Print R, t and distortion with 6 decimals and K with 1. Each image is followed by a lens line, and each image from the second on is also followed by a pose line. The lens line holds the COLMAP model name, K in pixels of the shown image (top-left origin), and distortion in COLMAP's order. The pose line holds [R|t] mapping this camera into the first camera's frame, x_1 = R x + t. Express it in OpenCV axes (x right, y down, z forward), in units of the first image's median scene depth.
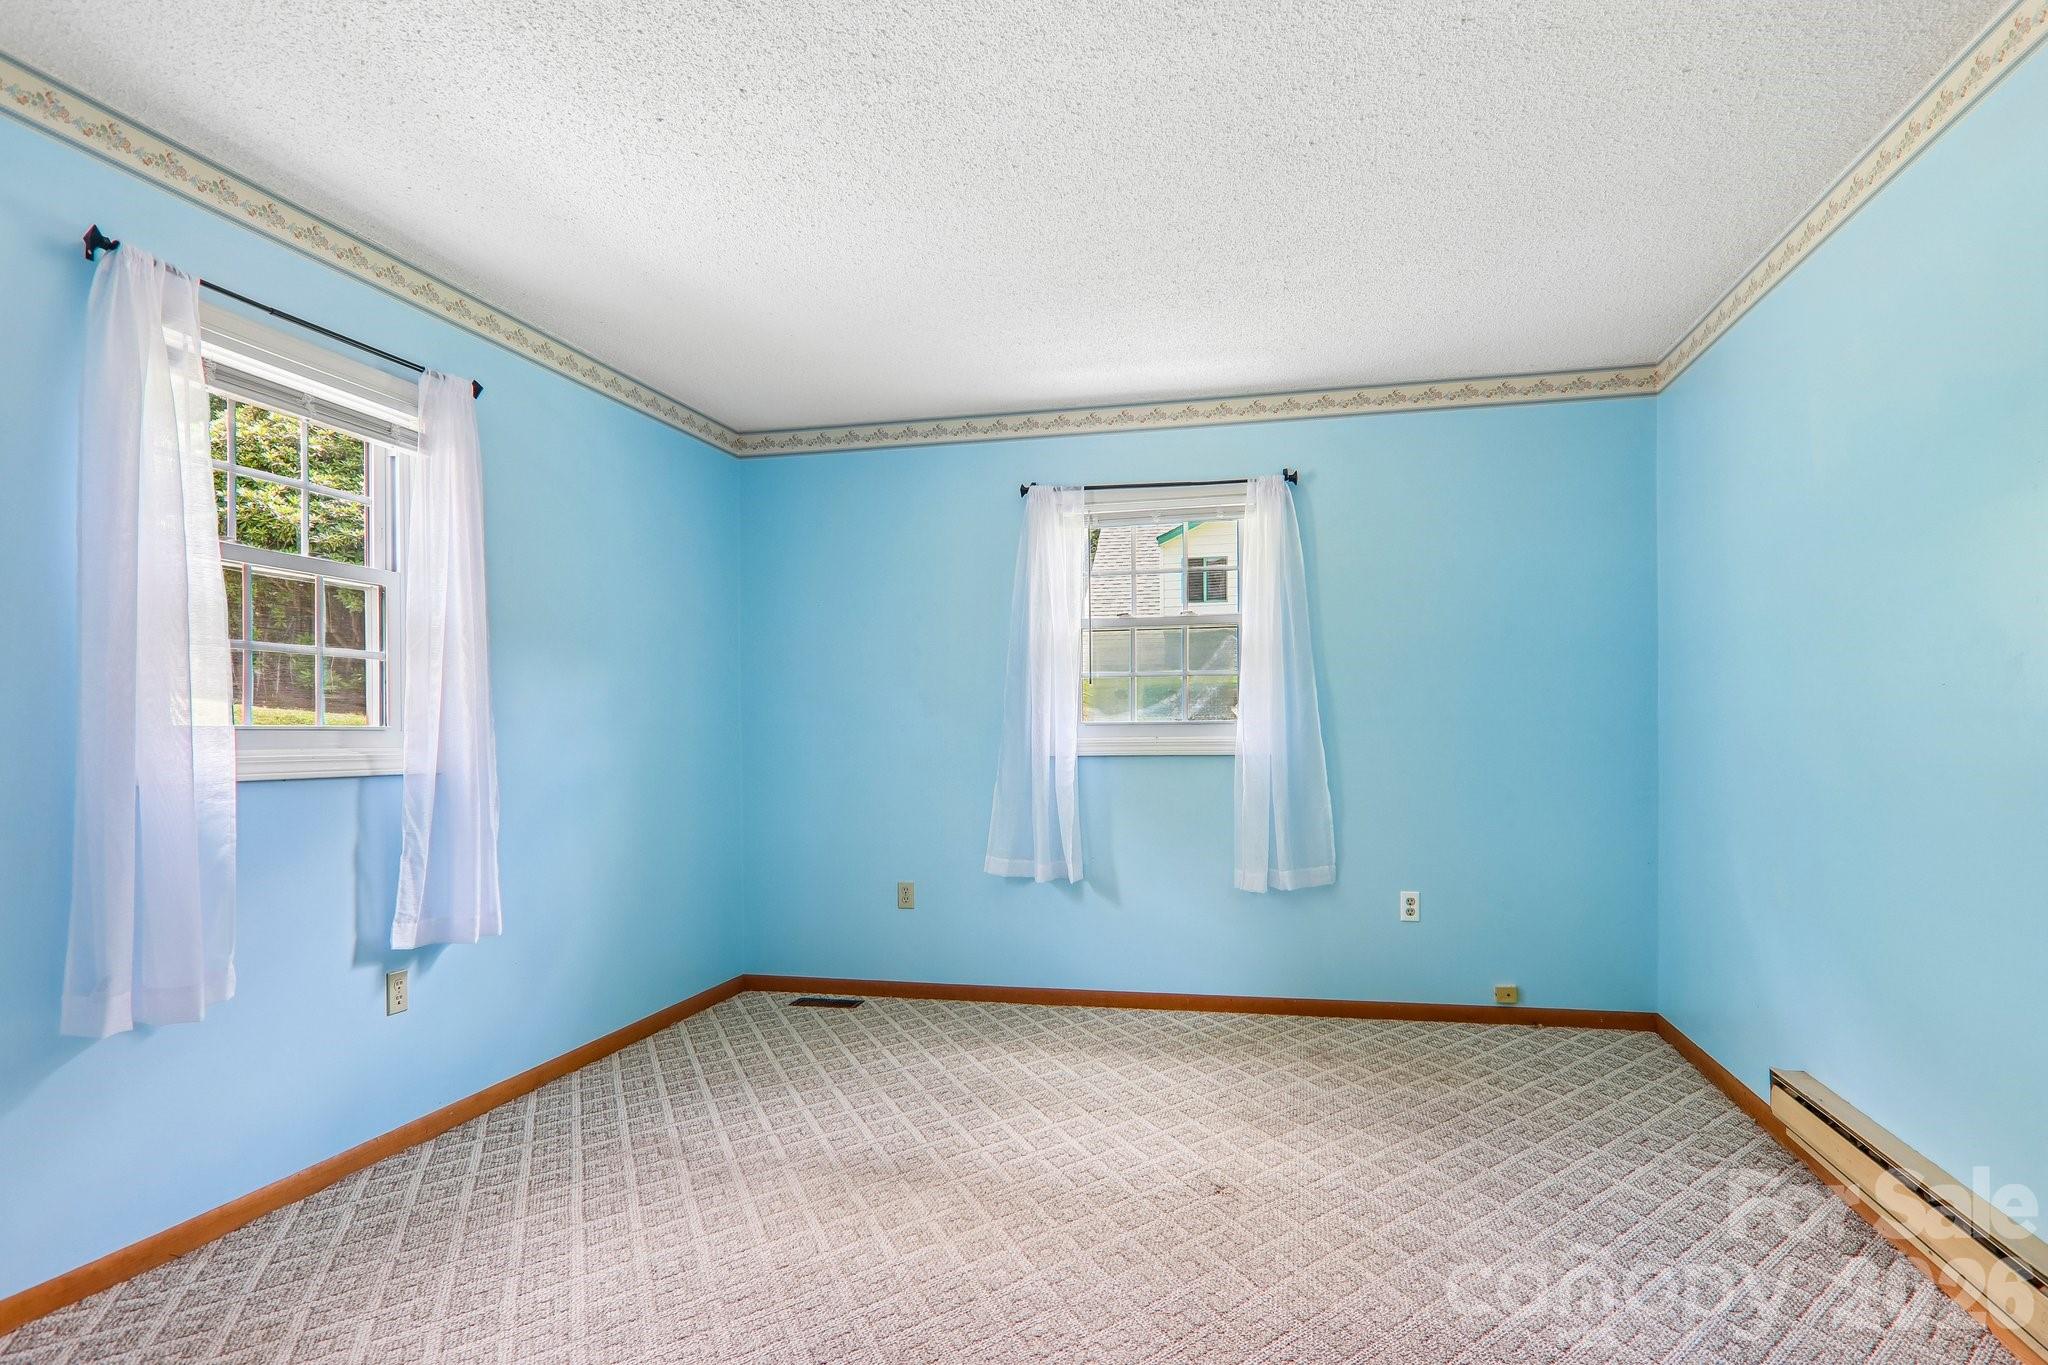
lens RADIAL K [[1145.6, 0, 1022.6], [0, 1145.6, 730.1], [0, 0, 1]] dist [0.000480, -0.022354]
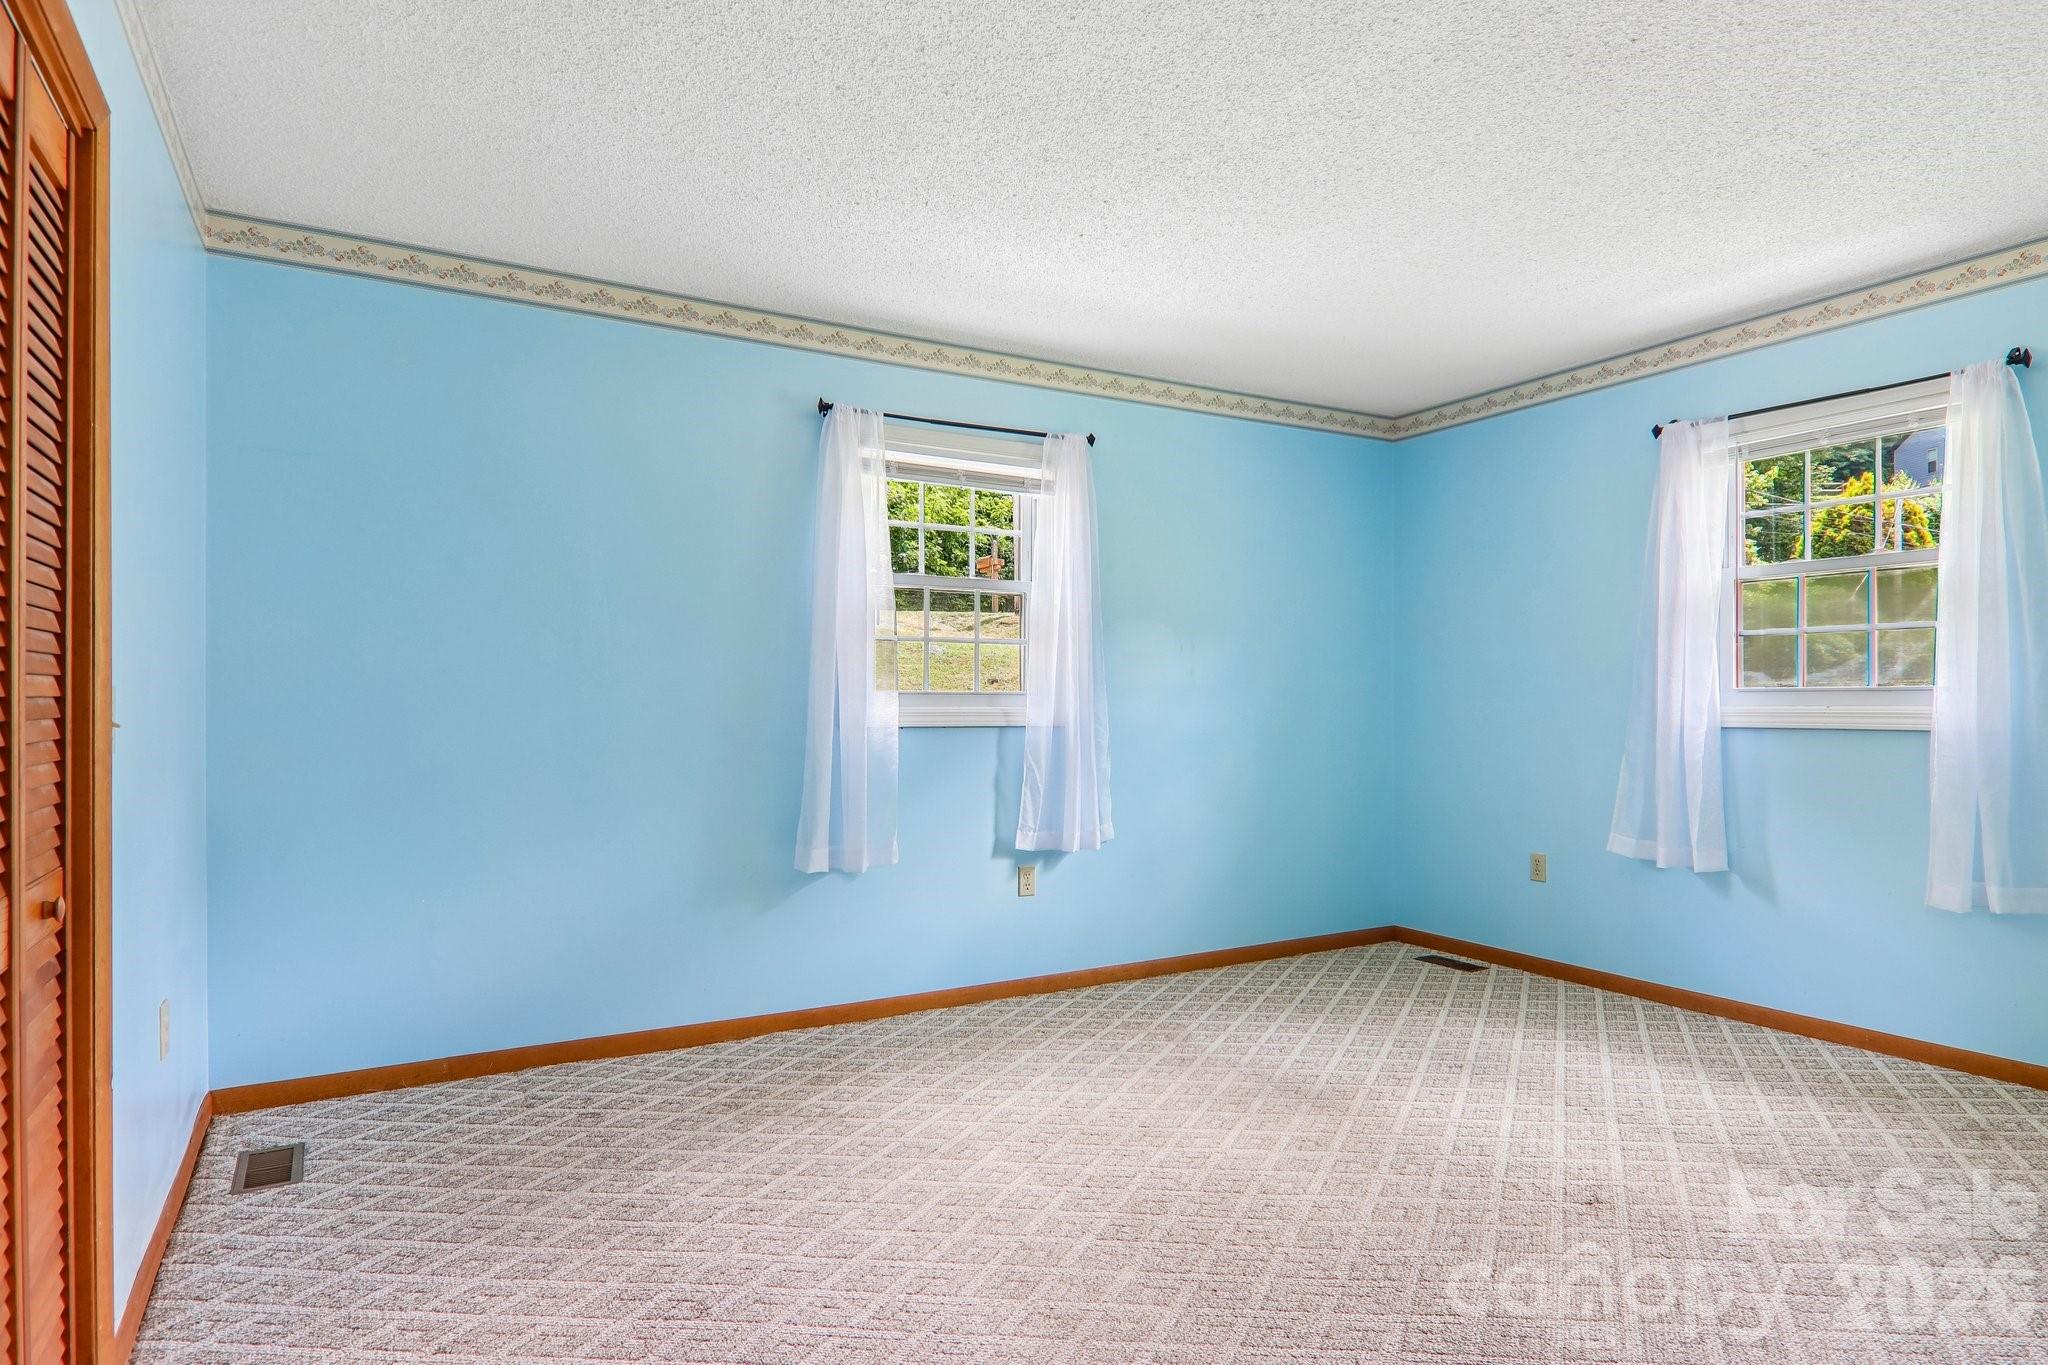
lens RADIAL K [[1128.8, 0, 1024.0], [0, 1128.8, 682.5], [0, 0, 1]] dist [0.017508, -0.019800]
pose [[0.685369, -0.004237, -0.728184, 0.358148], [-0.004317, 0.999942, -0.009881, -0.000803], [0.728184, 0.009916, 0.685310, 0.033430]]
